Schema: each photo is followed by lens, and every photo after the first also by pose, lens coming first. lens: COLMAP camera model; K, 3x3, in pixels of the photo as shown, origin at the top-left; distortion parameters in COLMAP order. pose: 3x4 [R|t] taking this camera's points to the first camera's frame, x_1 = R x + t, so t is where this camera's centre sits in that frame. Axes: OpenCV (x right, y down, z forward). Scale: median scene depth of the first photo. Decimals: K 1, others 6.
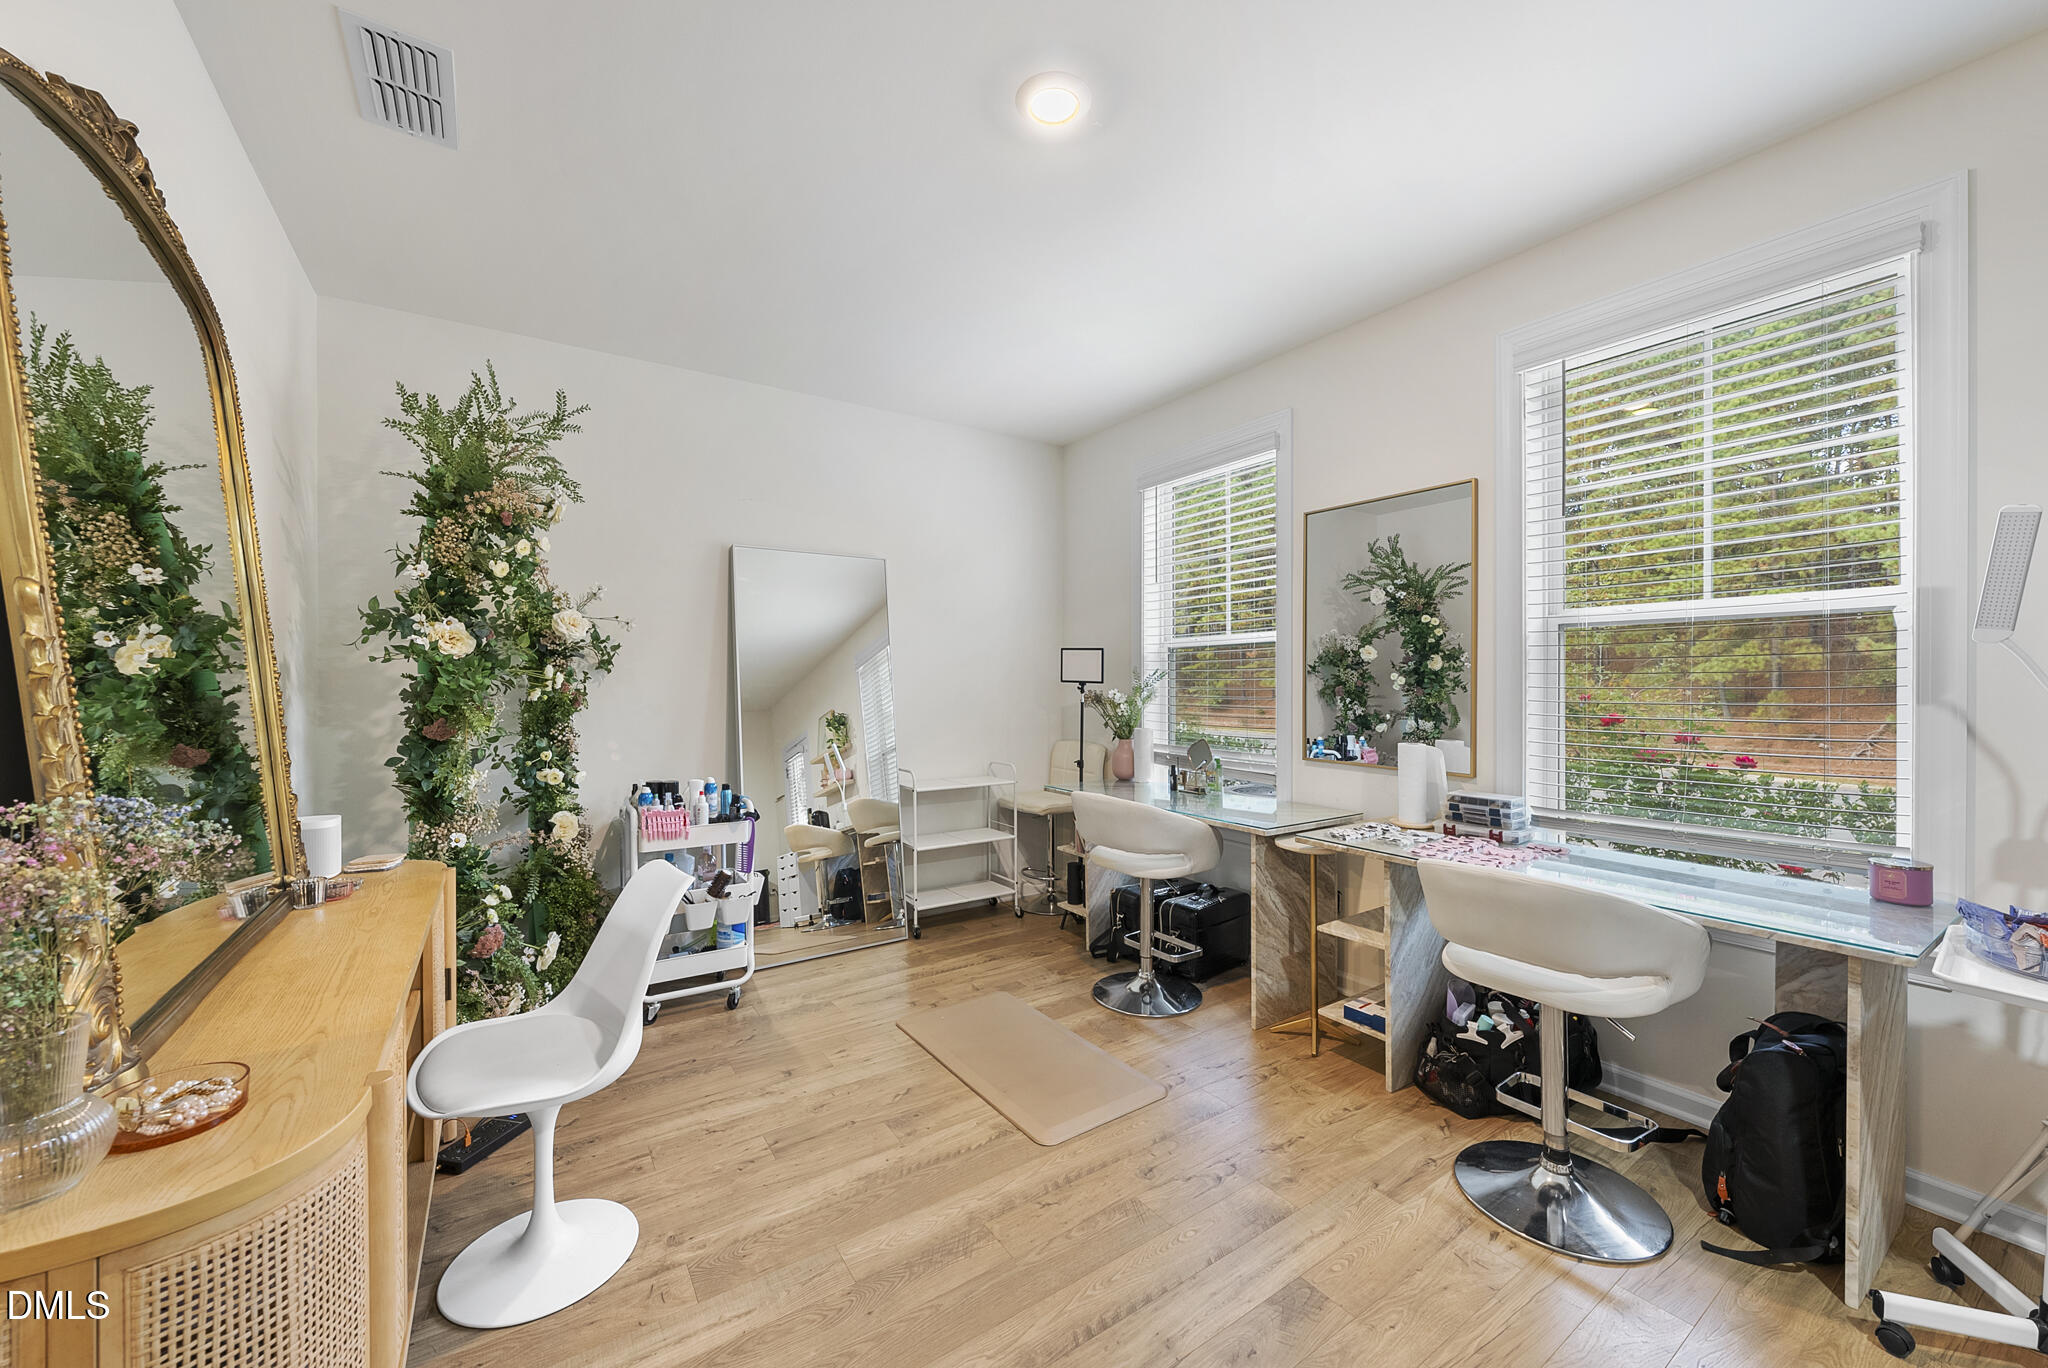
lens RADIAL K [[774.7, 0, 1027.5], [0, 774.7, 686.1], [0, 0, 1]] dist [-0.000923, 0.000206]
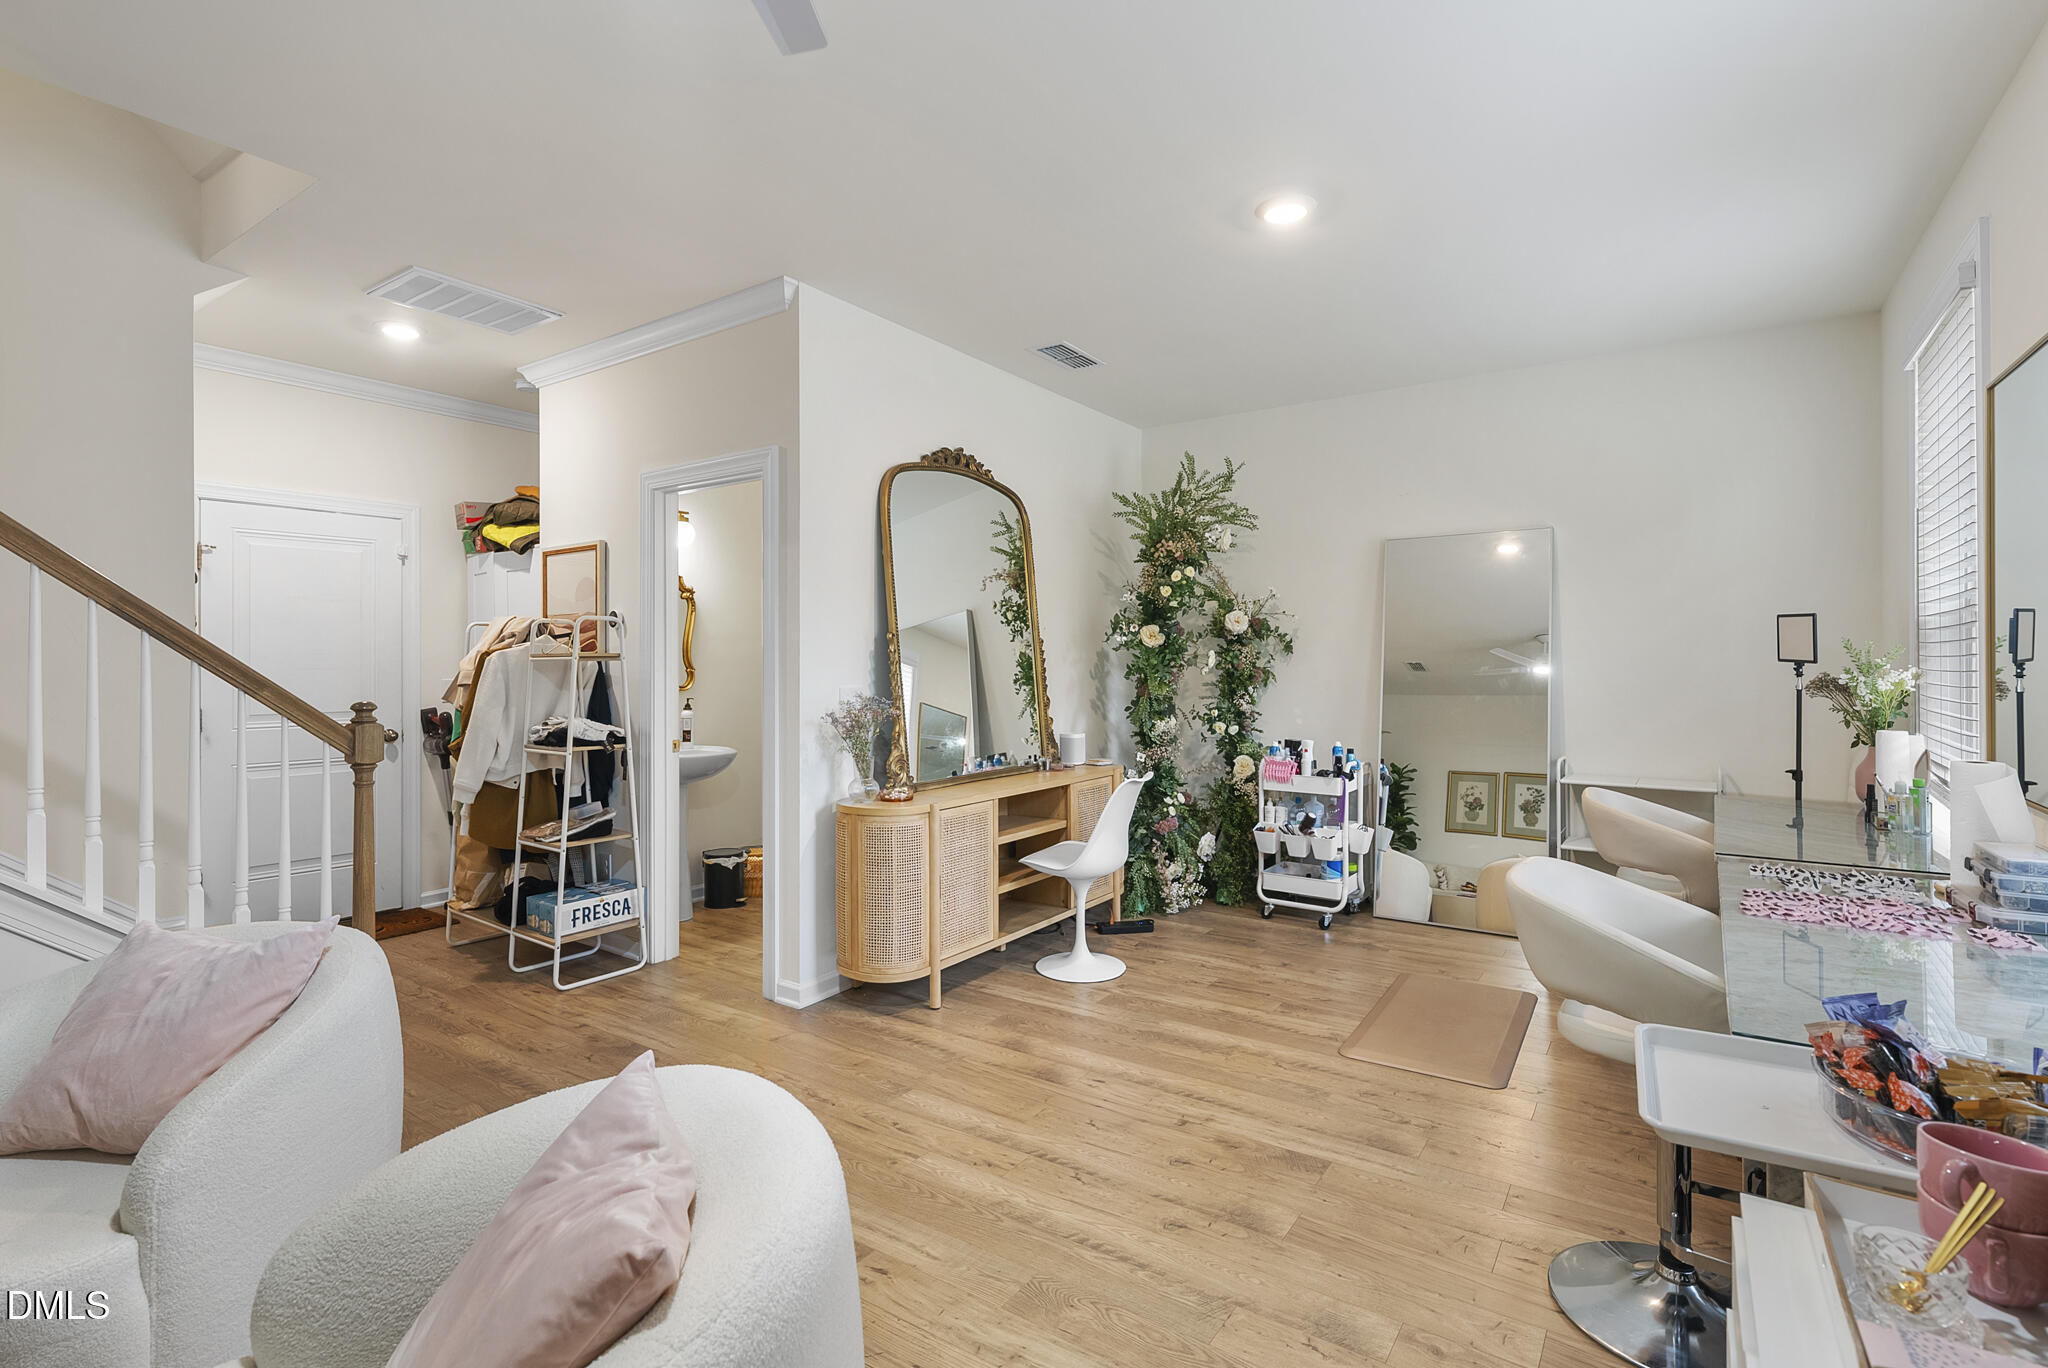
lens RADIAL K [[959.2, 0, 1024.0], [0, 959.2, 684.0], [0, 0, 1]] dist [-0.000663, 0.000022]
pose [[0.360940, 0.020850, -0.932356, 1.016738], [-0.001398, 0.999761, 0.021816, -0.004158], [0.932588, -0.006571, 0.360883, 0.018462]]
